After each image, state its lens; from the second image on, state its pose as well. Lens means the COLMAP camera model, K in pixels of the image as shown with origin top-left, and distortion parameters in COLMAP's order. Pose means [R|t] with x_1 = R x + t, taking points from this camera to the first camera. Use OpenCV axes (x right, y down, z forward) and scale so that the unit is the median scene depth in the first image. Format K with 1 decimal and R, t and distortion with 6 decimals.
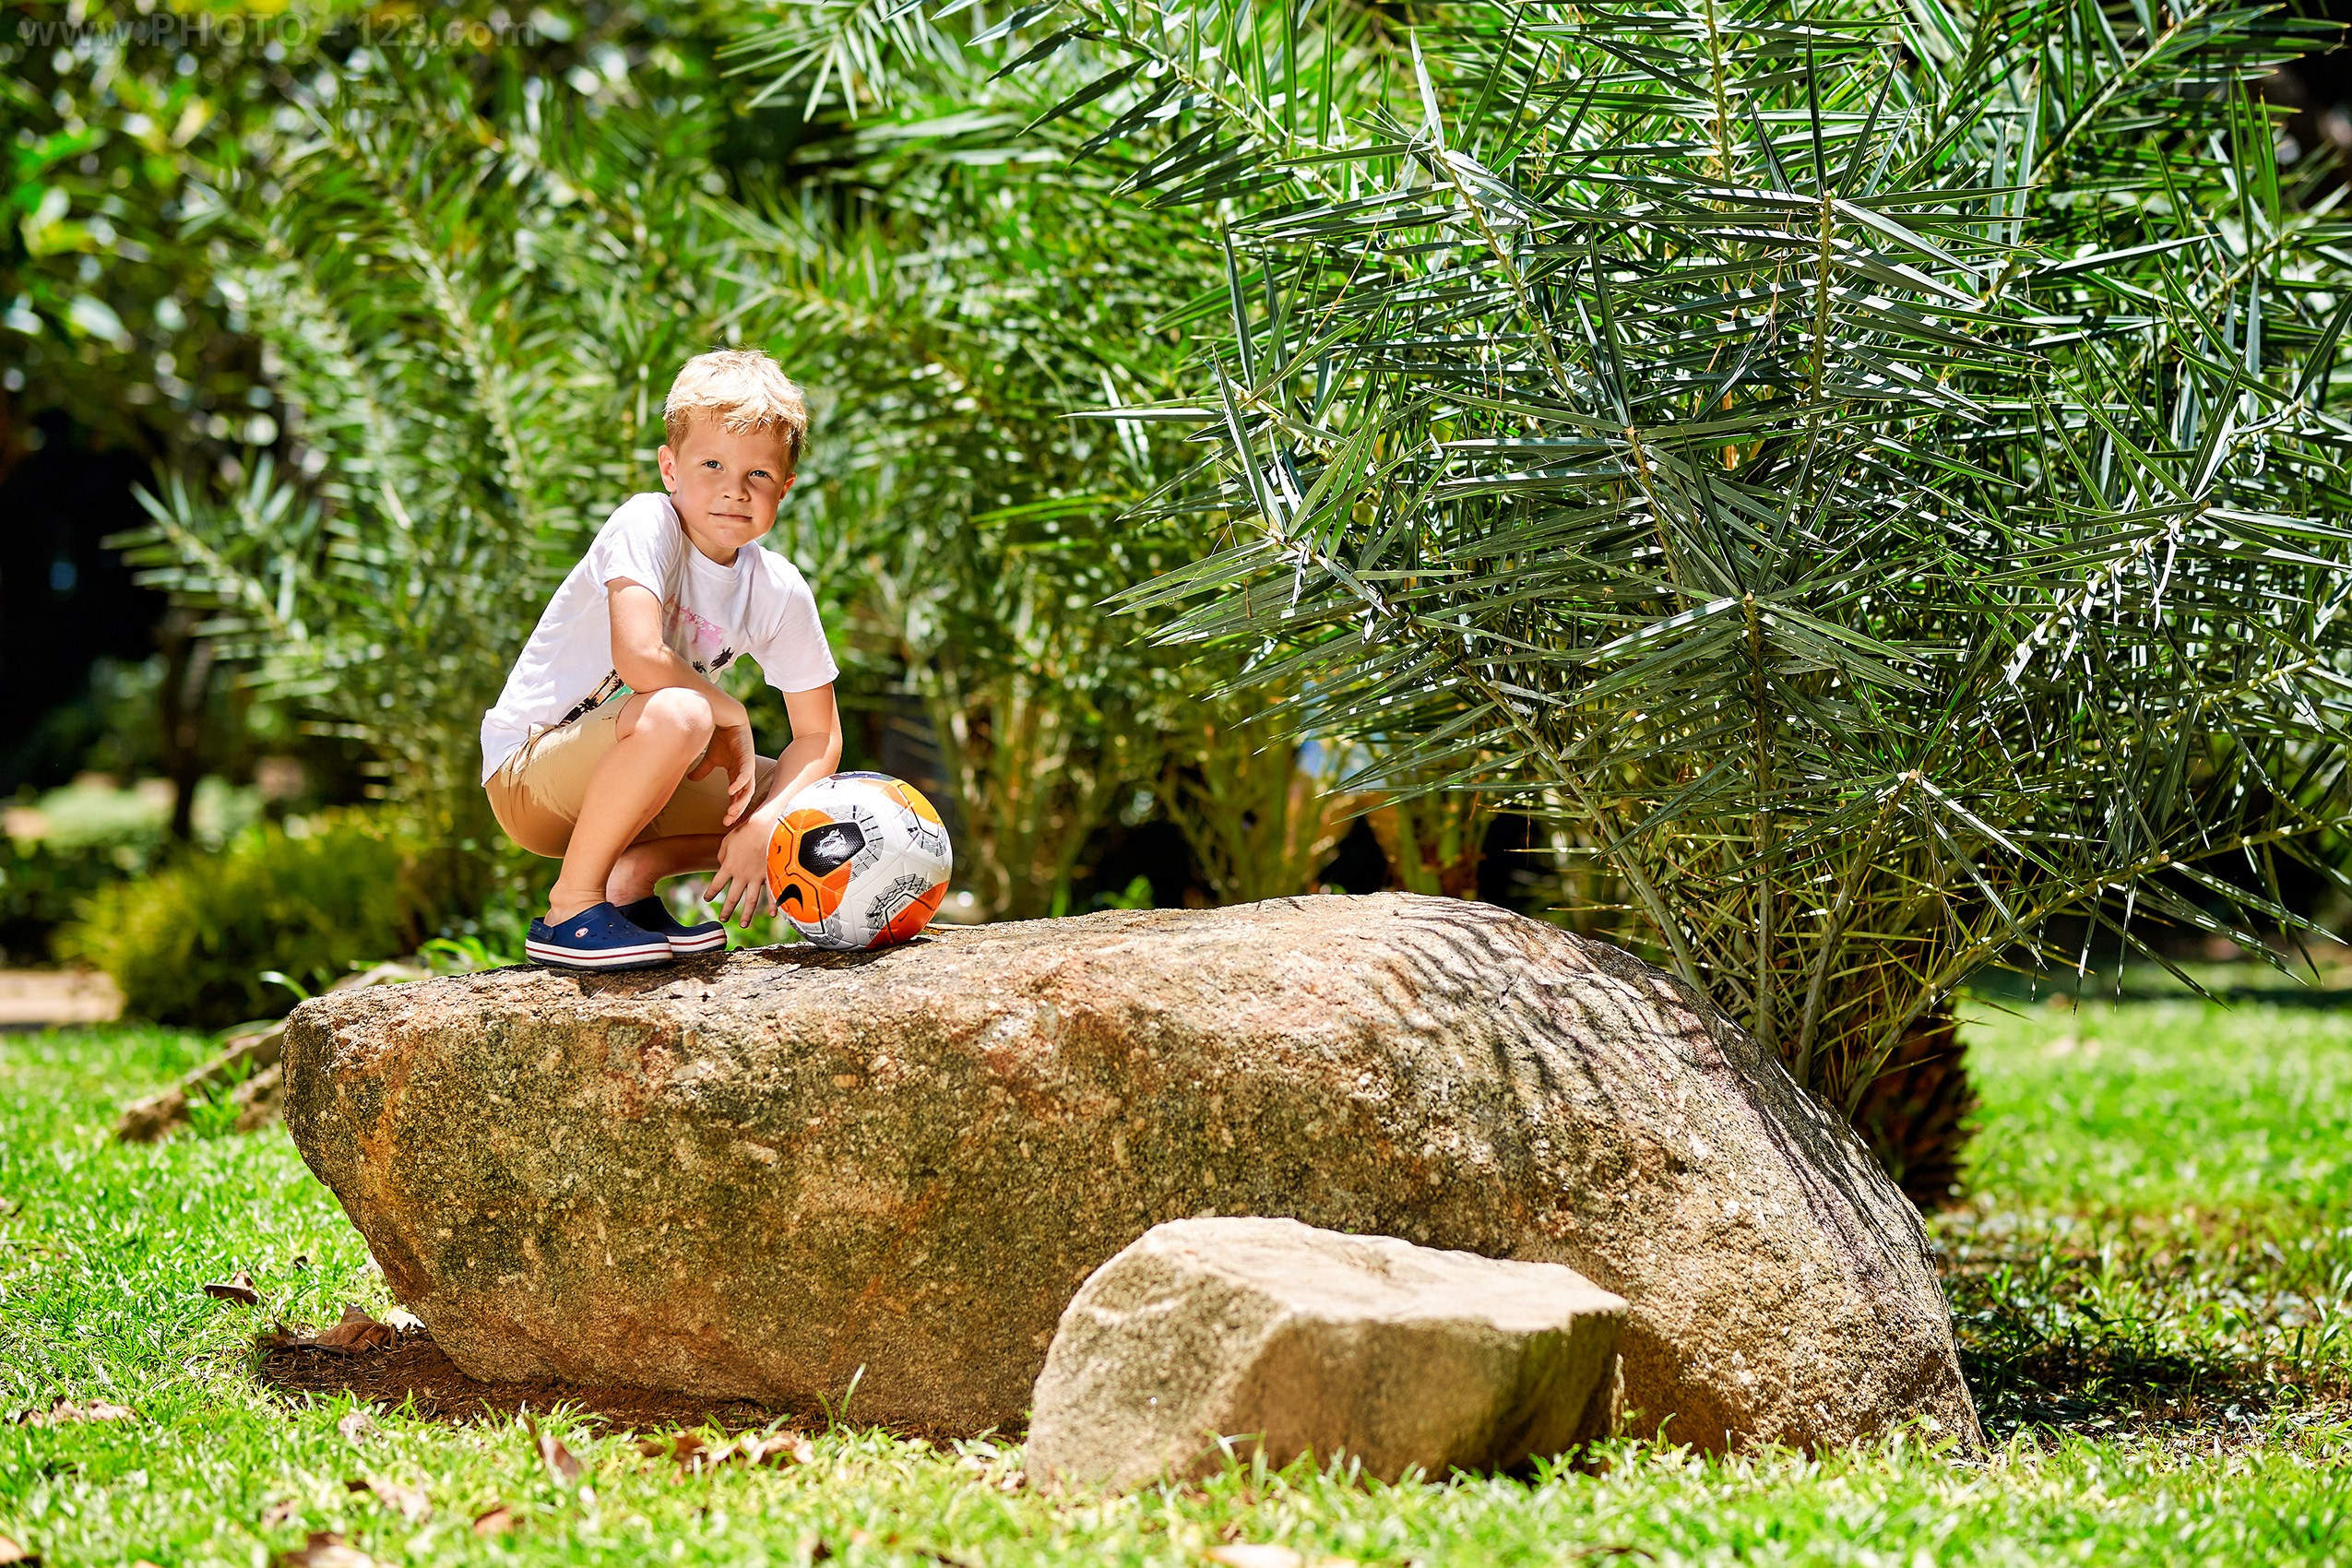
lens RADIAL K [[5630.2, 0, 1183.6], [0, 5630.2, 854.3], [0, 0, 1]] dist [-0.030340, -0.406982]
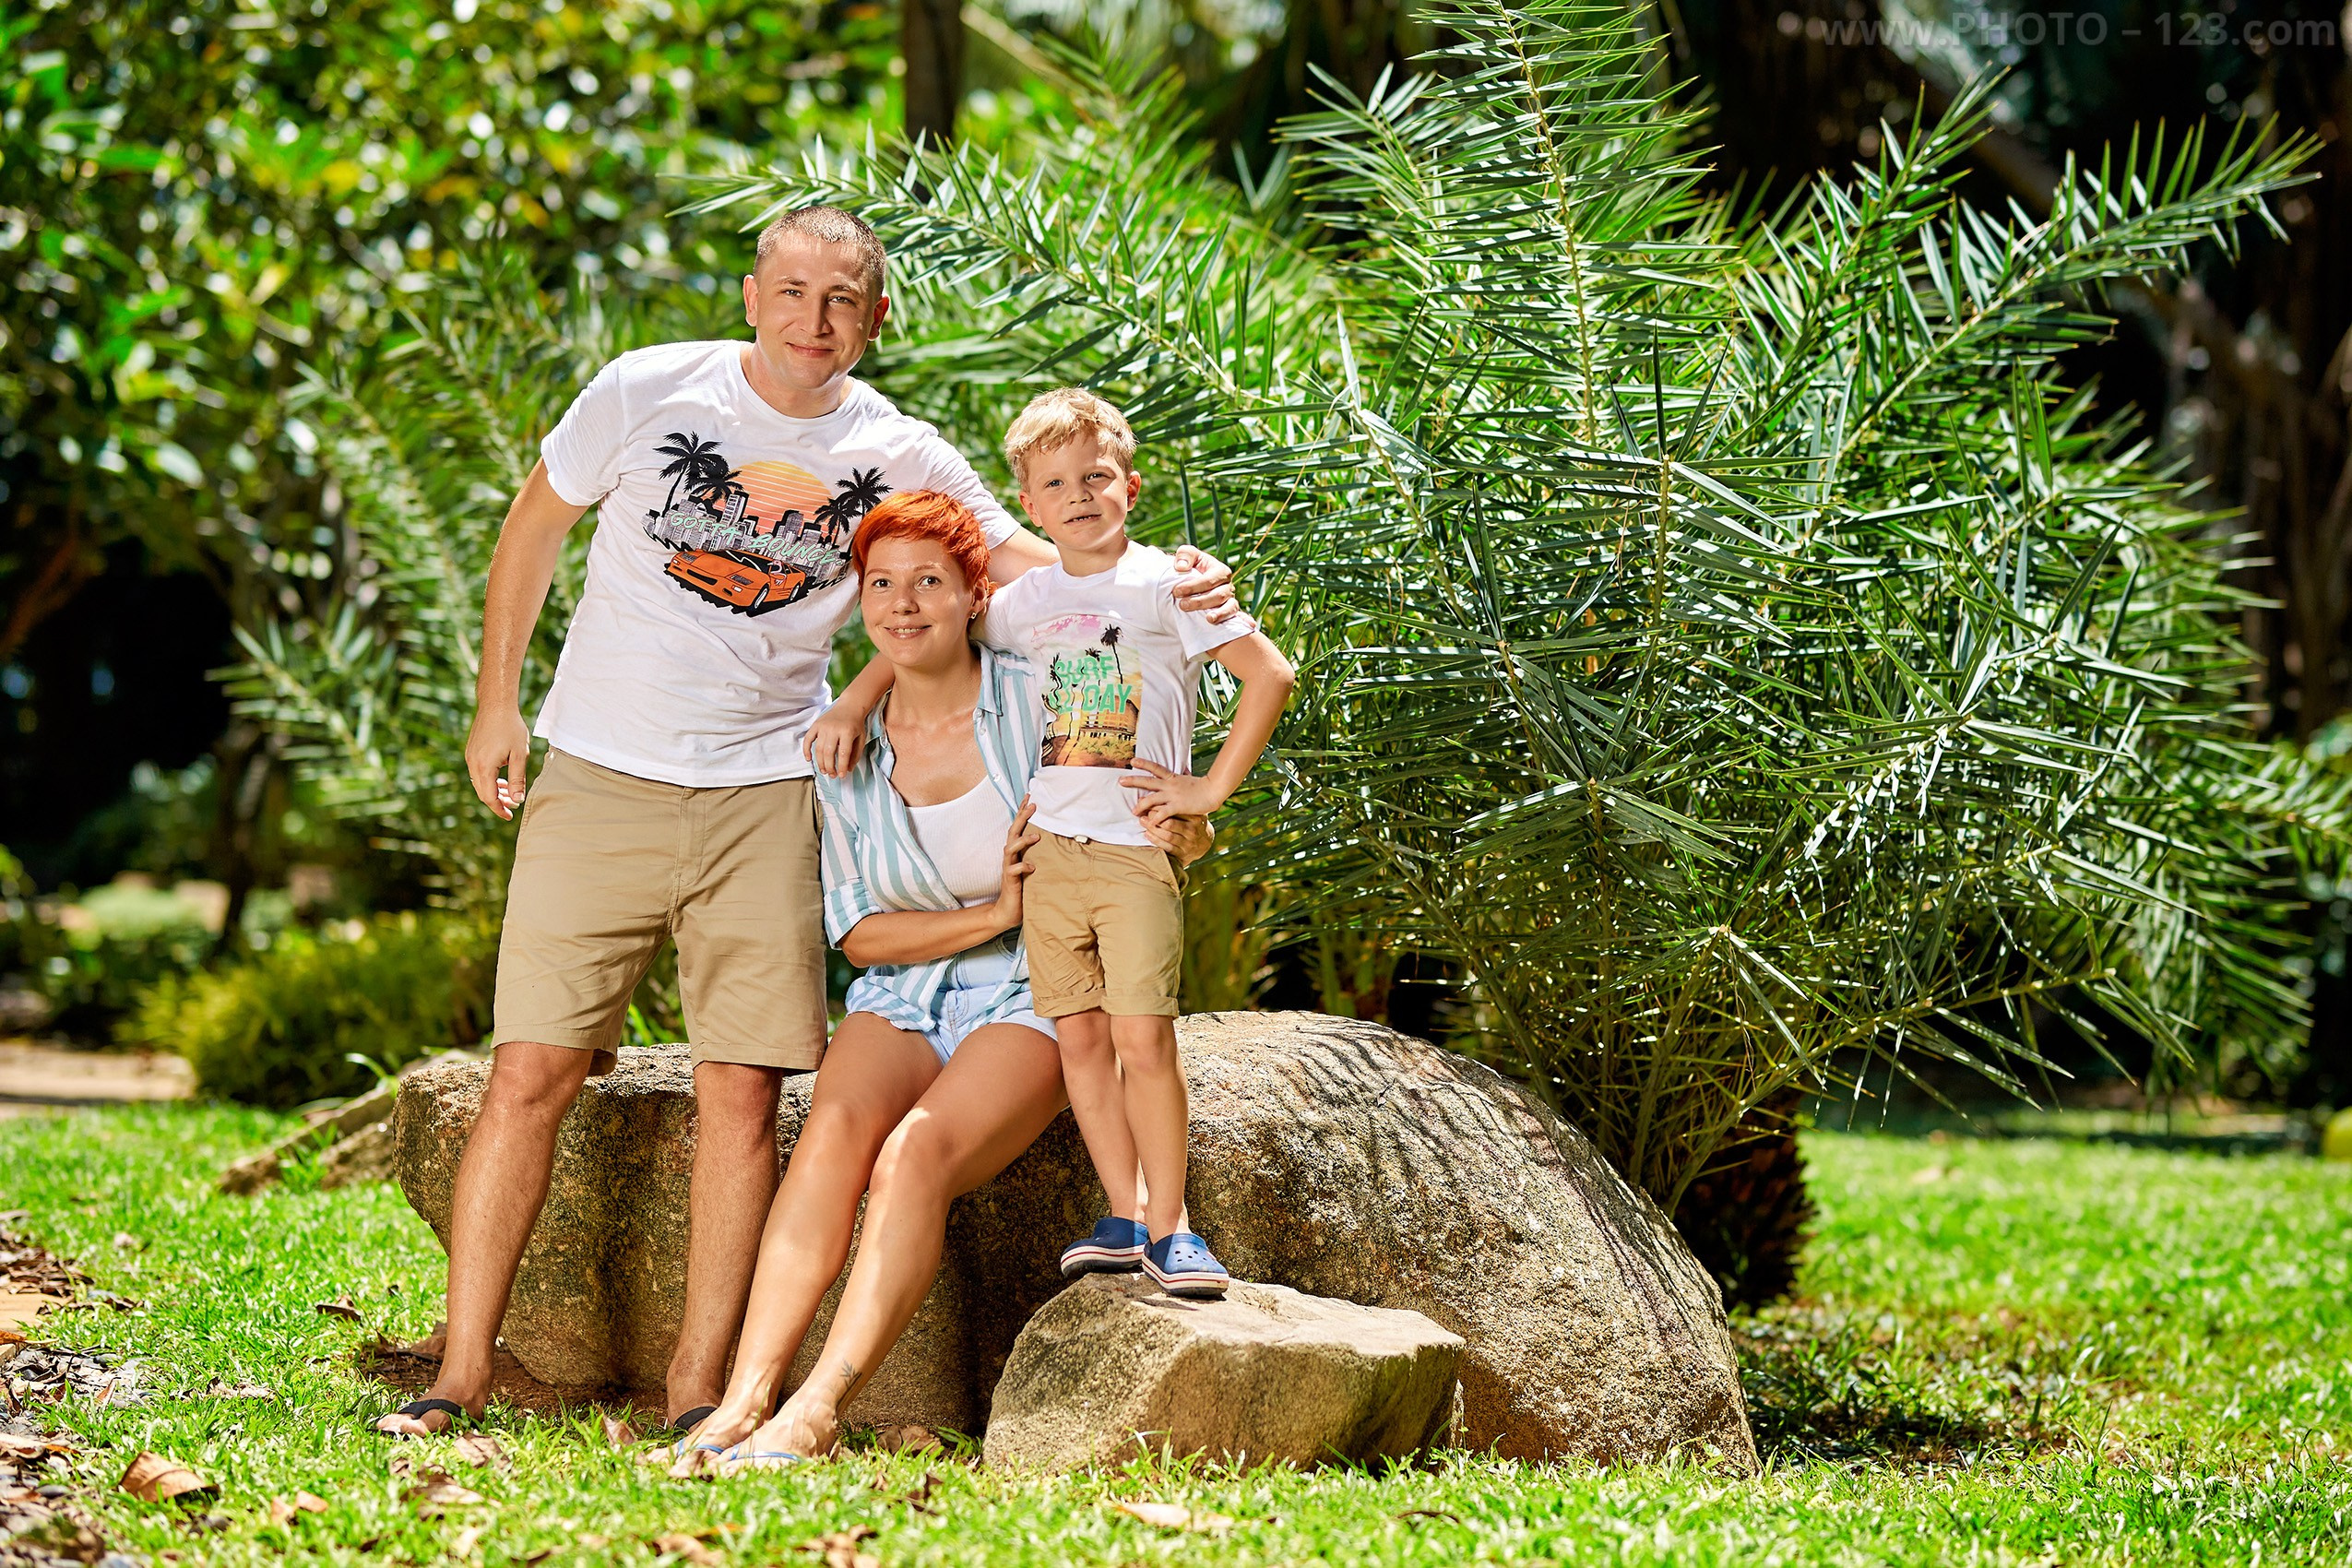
lens RADIAL K [[5630.2, 0, 1183.6], [0, 5630.2, 854.3], [0, 0, 1]] dist [-0.030340, -0.406982]
pose [[0.999509, 0.031315, 0.001173, 0.009237], [-0.031279, 0.999243, -0.023140, 0.001620], [-0.001897, 0.023092, 0.999732, -0.224361]]
